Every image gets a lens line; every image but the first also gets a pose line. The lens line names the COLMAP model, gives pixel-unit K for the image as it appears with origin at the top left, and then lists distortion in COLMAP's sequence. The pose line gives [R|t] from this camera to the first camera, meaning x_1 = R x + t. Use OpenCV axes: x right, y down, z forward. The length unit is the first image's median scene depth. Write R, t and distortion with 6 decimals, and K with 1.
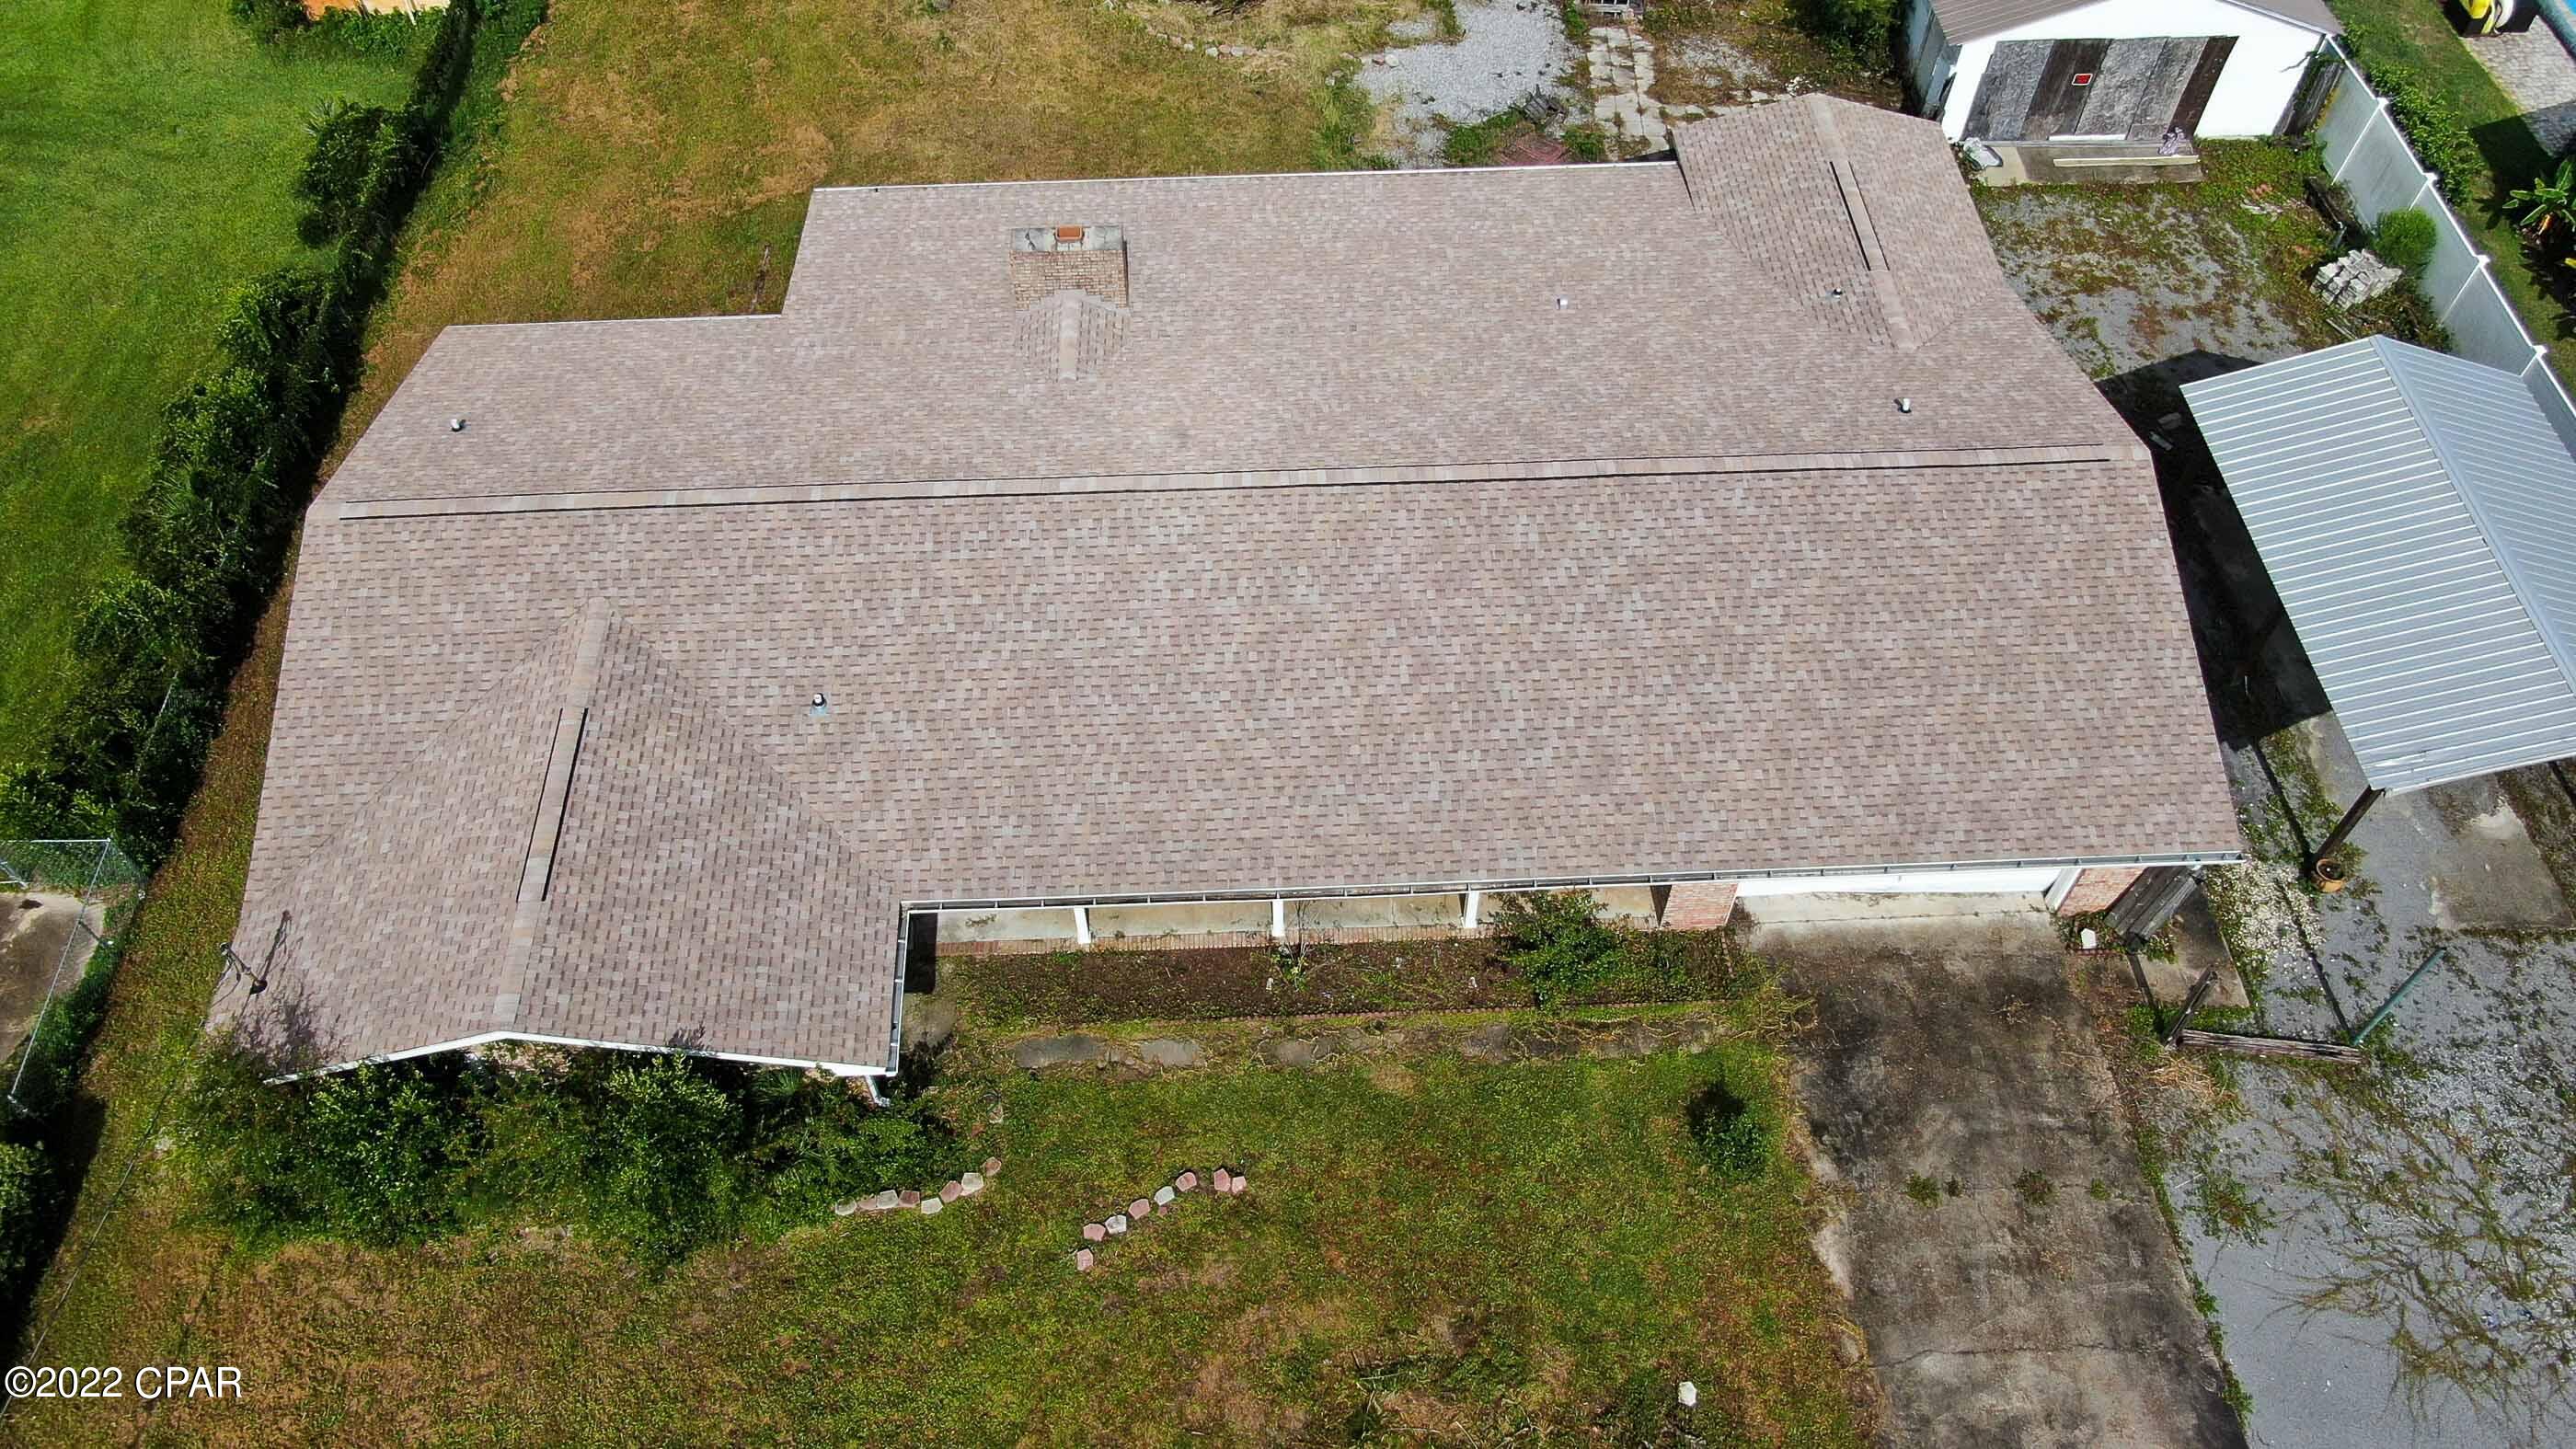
lens RADIAL K [[1851.8, 0, 1289.3], [0, 1851.8, 727.2], [0, 0, 1]] dist [-0.021629, 0.009755]
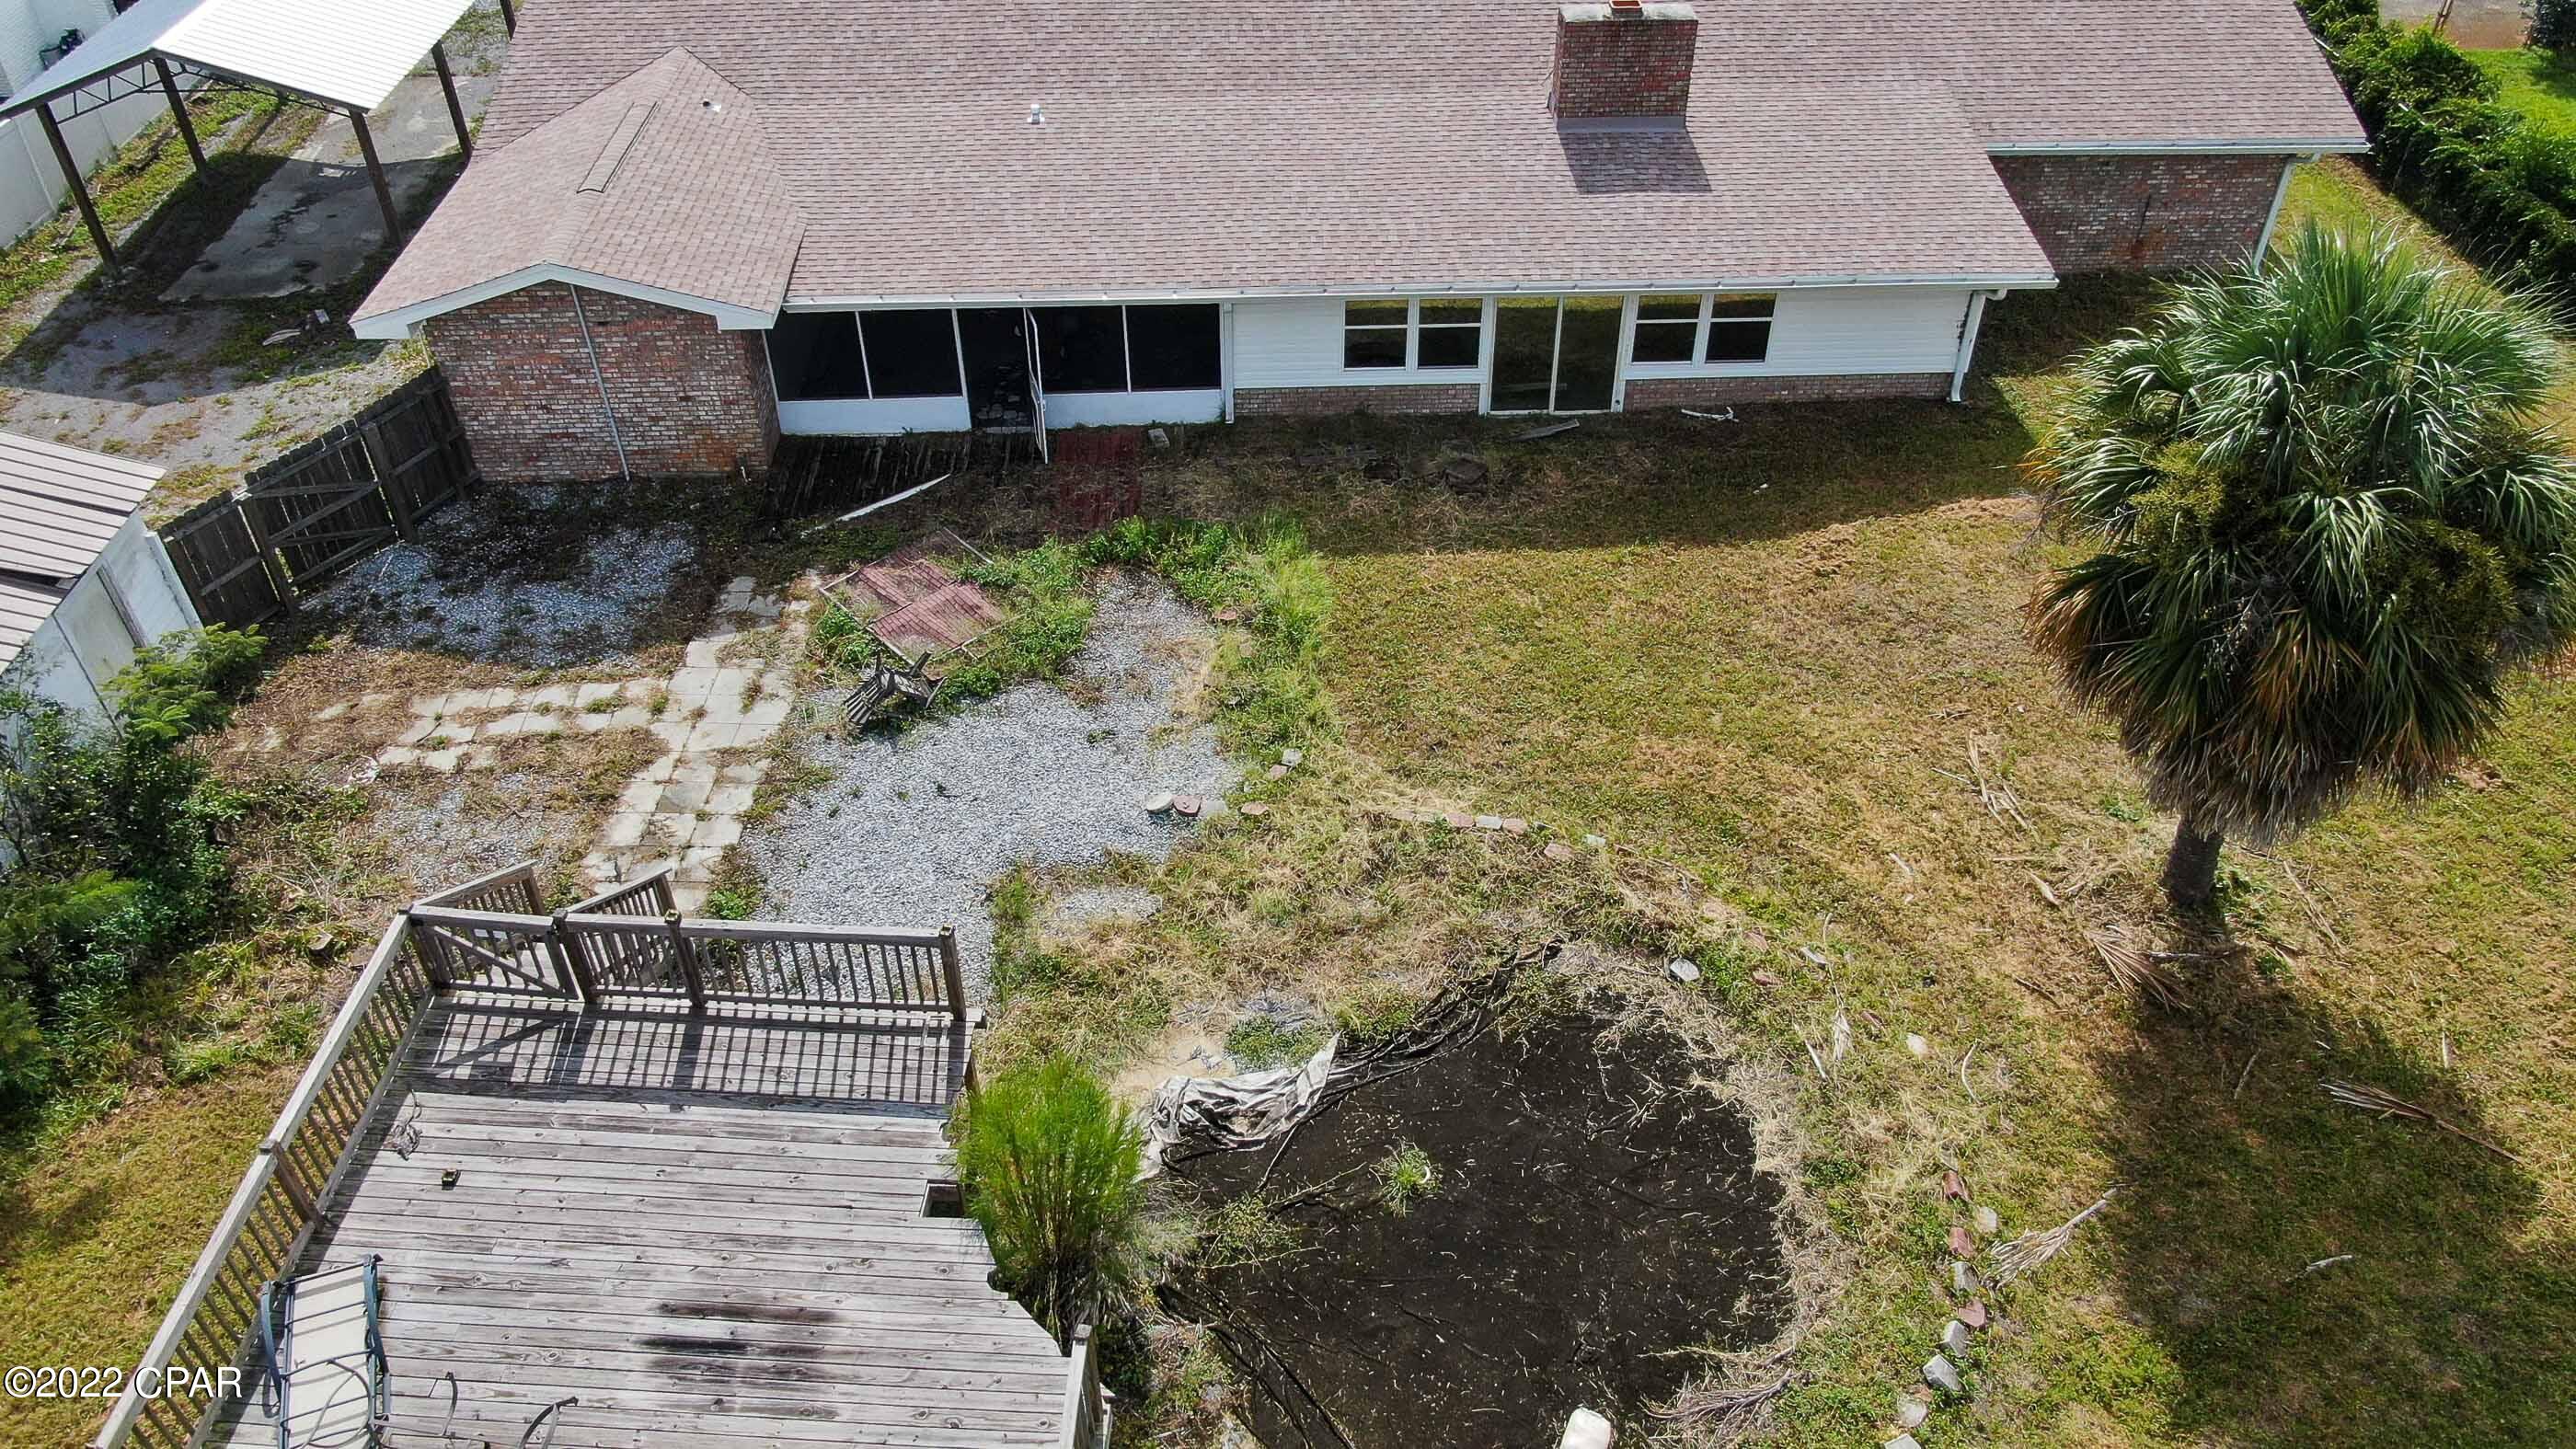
lens RADIAL K [[1851.8, 0, 1295.4], [0, 1851.8, 711.5], [0, 0, 1]] dist [-0.021629, 0.009755]
pose [[-0.999949, -0.003105, 0.009608, 0.025211], [0.009741, -0.045949, 0.998896, -1.291356], [-0.002660, 0.998939, 0.045977, 1.474416]]
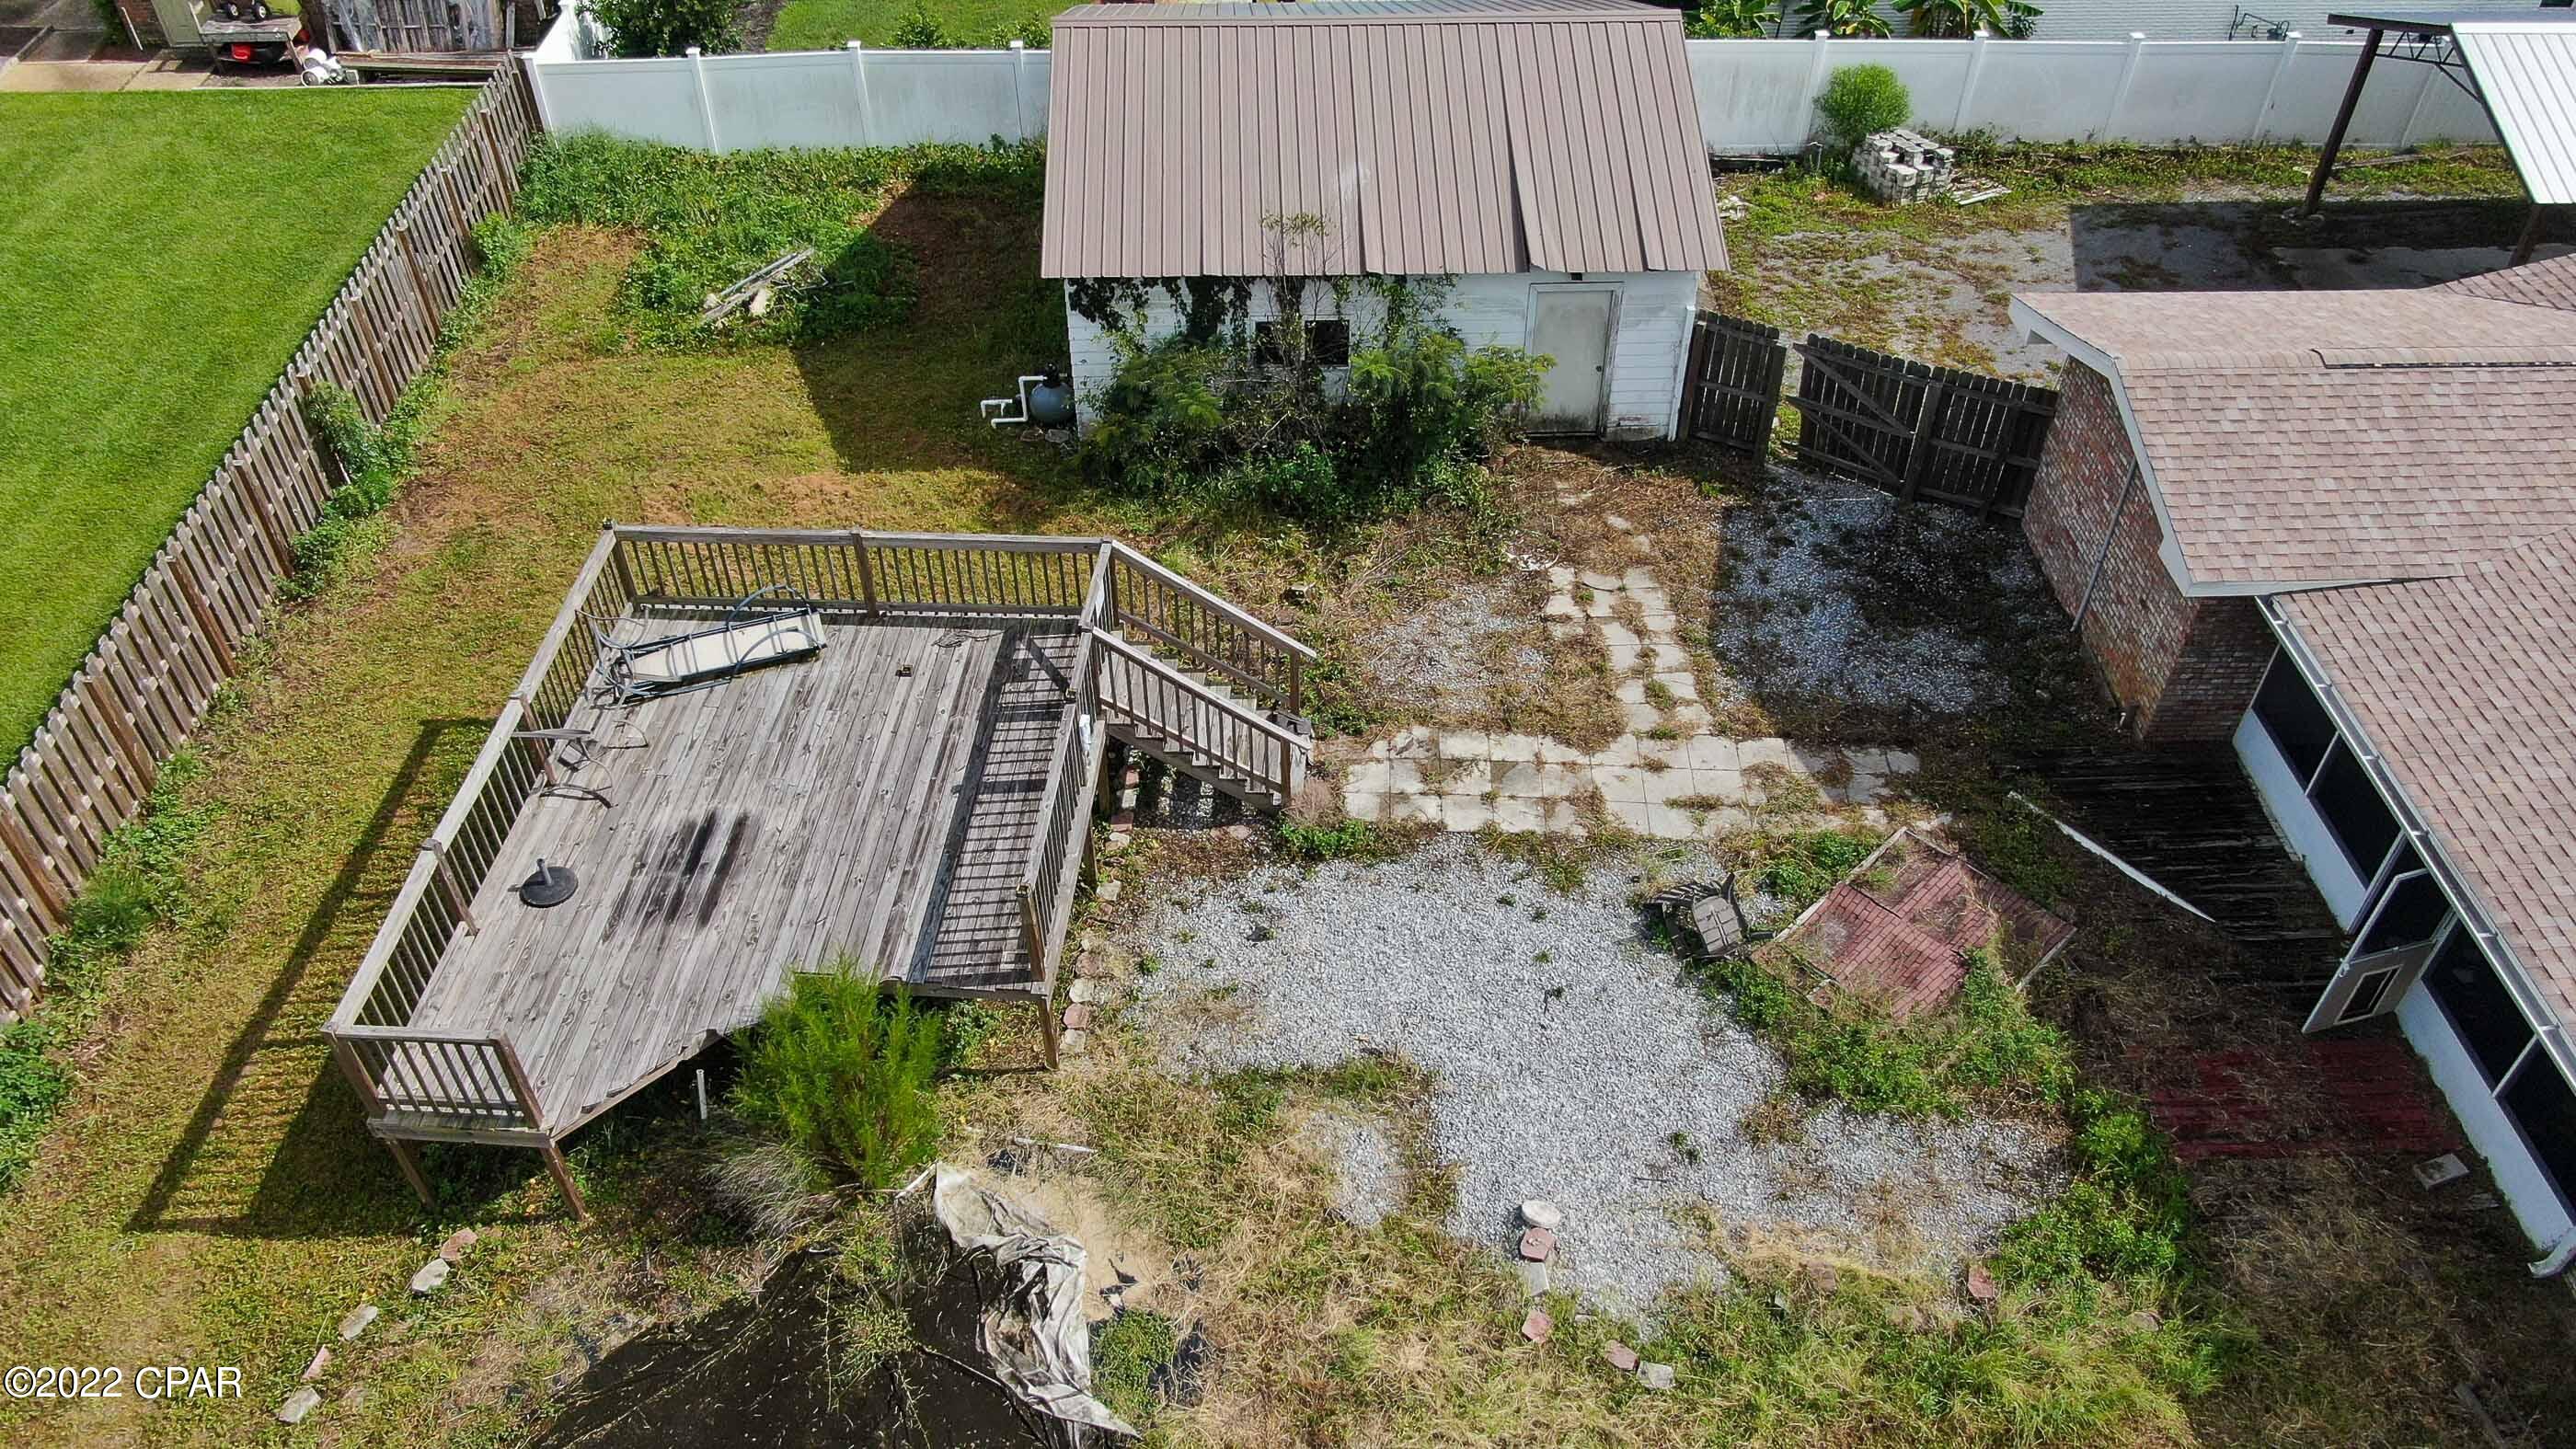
lens RADIAL K [[1851.8, 0, 1290.4], [0, 1851.8, 736.7], [0, 0, 1]] dist [-0.021629, 0.009755]
pose [[0.014584, -0.678438, 0.734513, -0.226300], [0.800404, 0.448196, 0.398087, -0.903688], [-0.599284, 0.582101, 0.549561, 1.200457]]
